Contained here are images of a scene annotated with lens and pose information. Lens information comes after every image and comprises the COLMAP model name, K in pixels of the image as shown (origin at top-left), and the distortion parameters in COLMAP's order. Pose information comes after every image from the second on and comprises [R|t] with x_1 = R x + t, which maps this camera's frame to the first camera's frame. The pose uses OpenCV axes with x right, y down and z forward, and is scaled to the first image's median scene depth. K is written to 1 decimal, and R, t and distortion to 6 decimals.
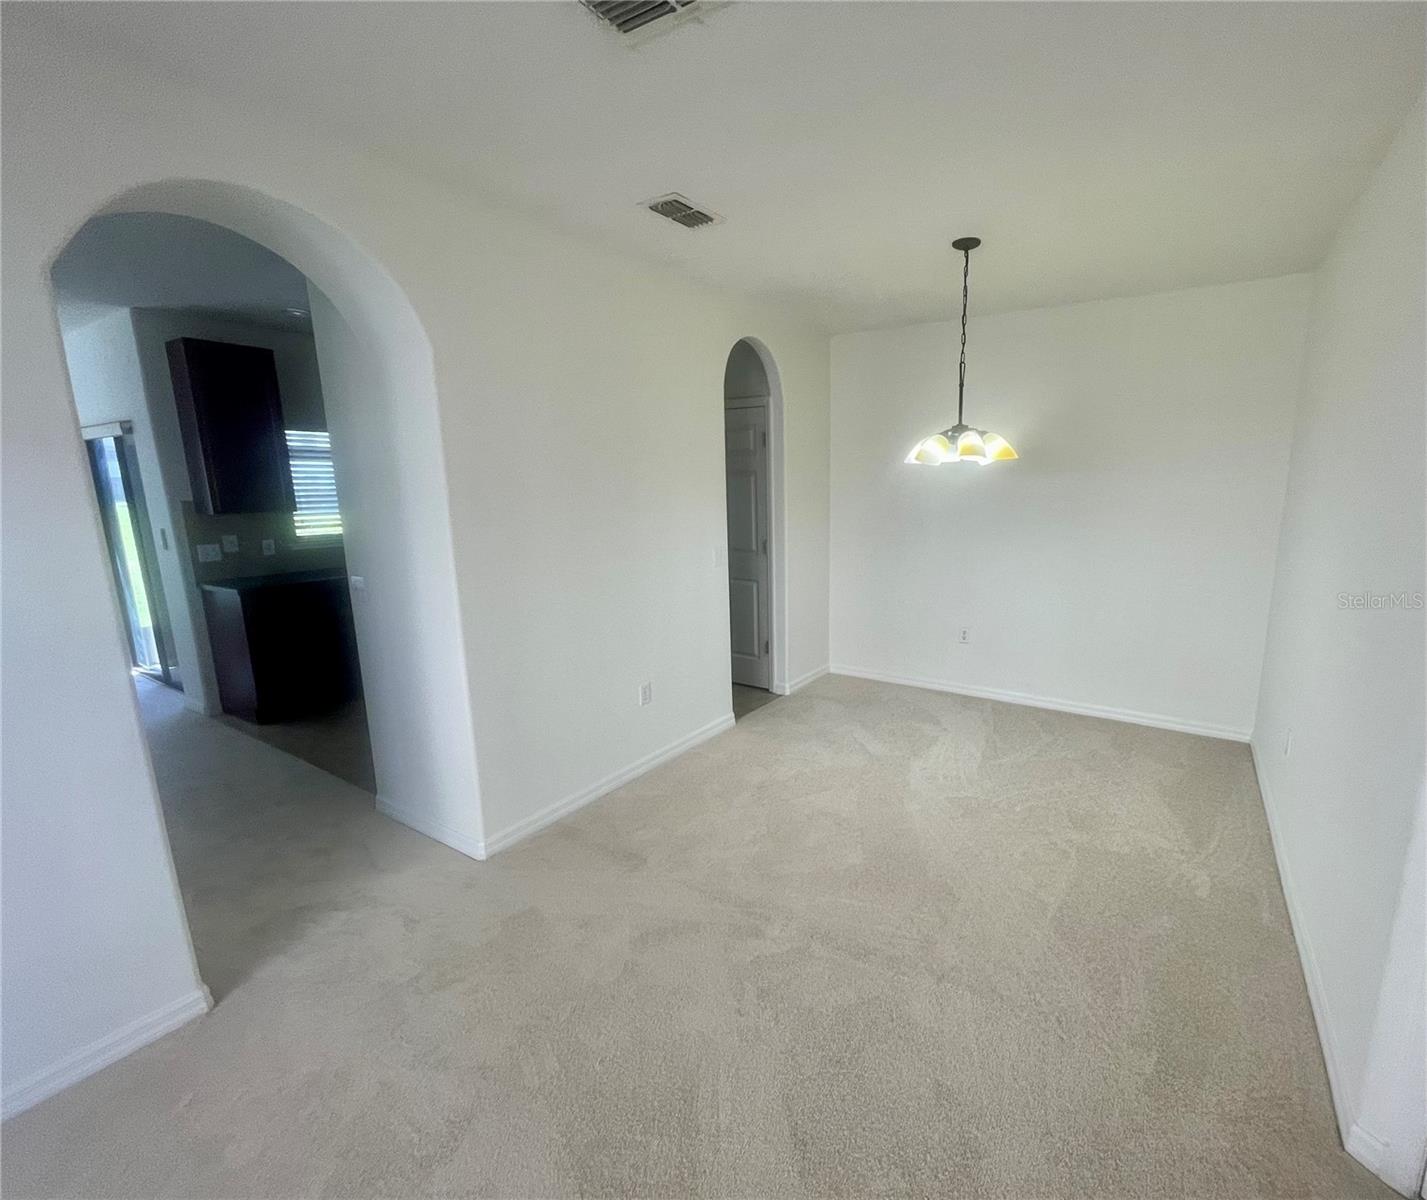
lens RADIAL K [[643.8, 0, 794.9], [0, 643.8, 604.2], [0, 0, 1]] dist [0.015385, 0.000168]
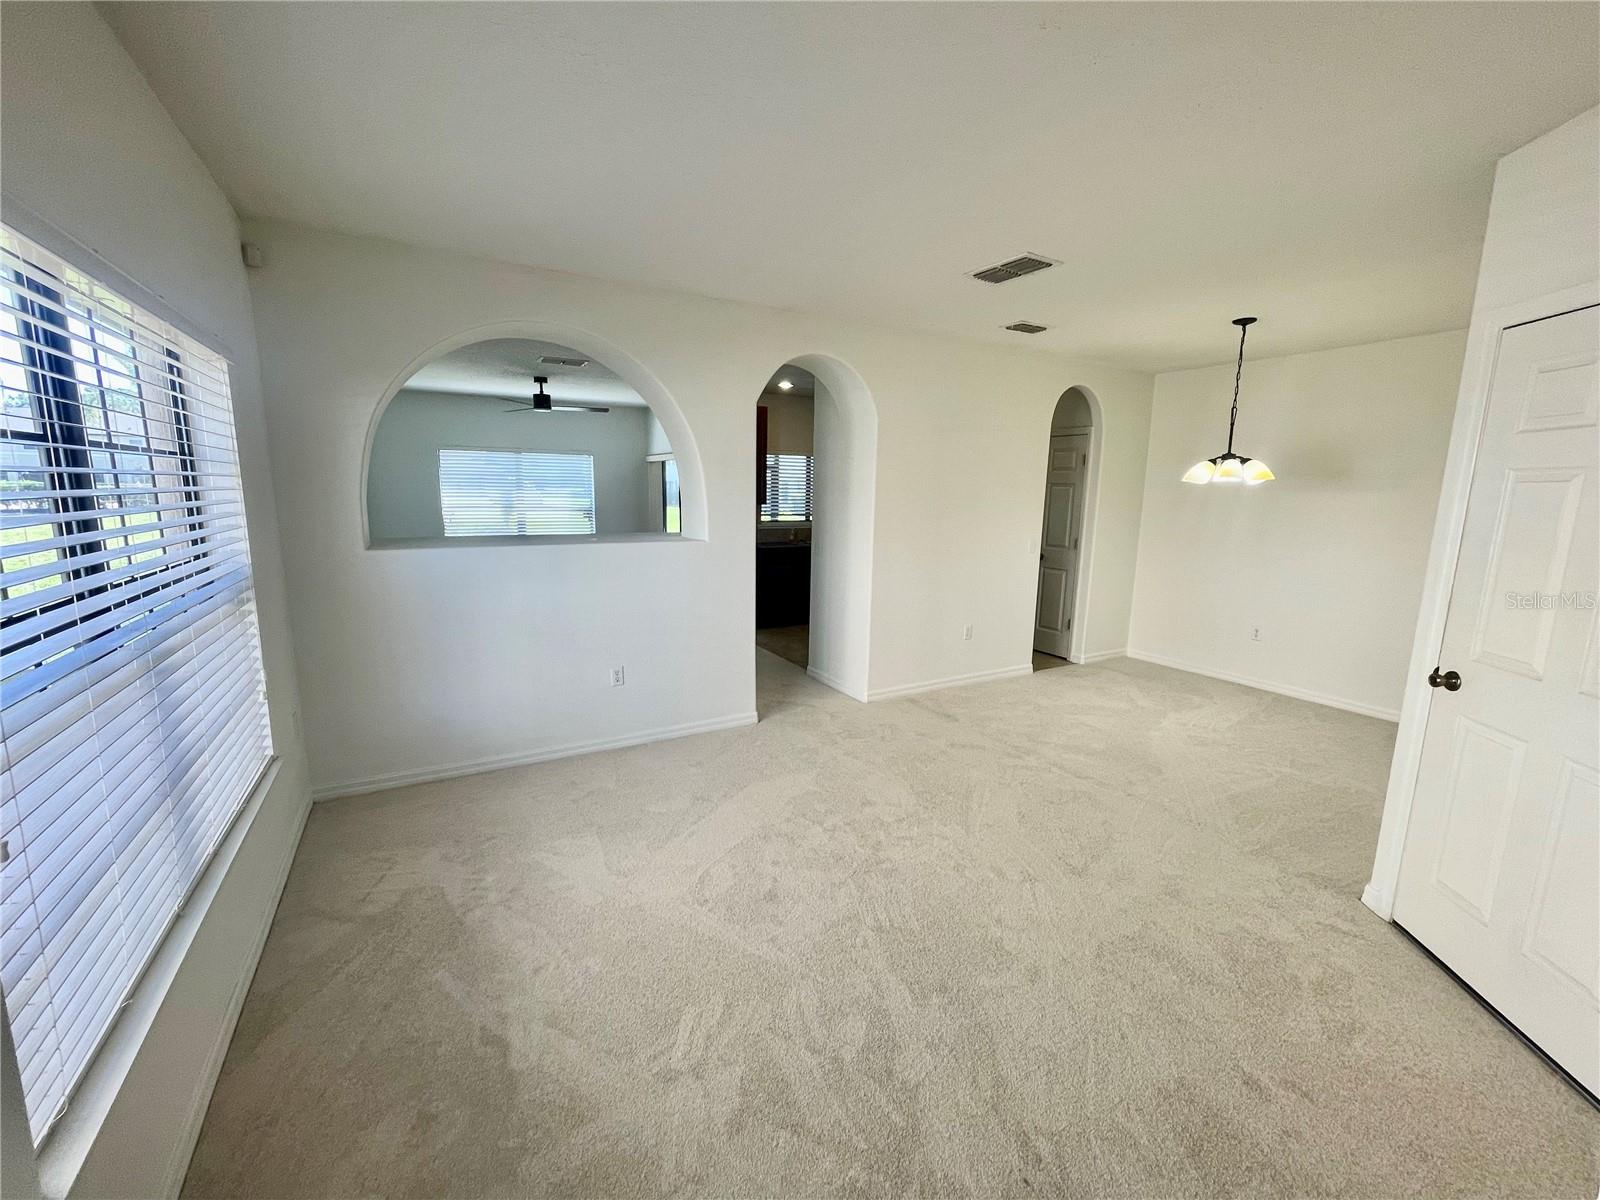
lens RADIAL K [[647.1, 0, 799.8], [0, 647.1, 598.6], [0, 0, 1]] dist [0.000561, 0.000734]
pose [[0.873967, 0.104410, -0.474637, 0.121565], [-0.115849, 0.993253, 0.005179, 0.094428], [0.471976, 0.050460, 0.880166, -0.475396]]
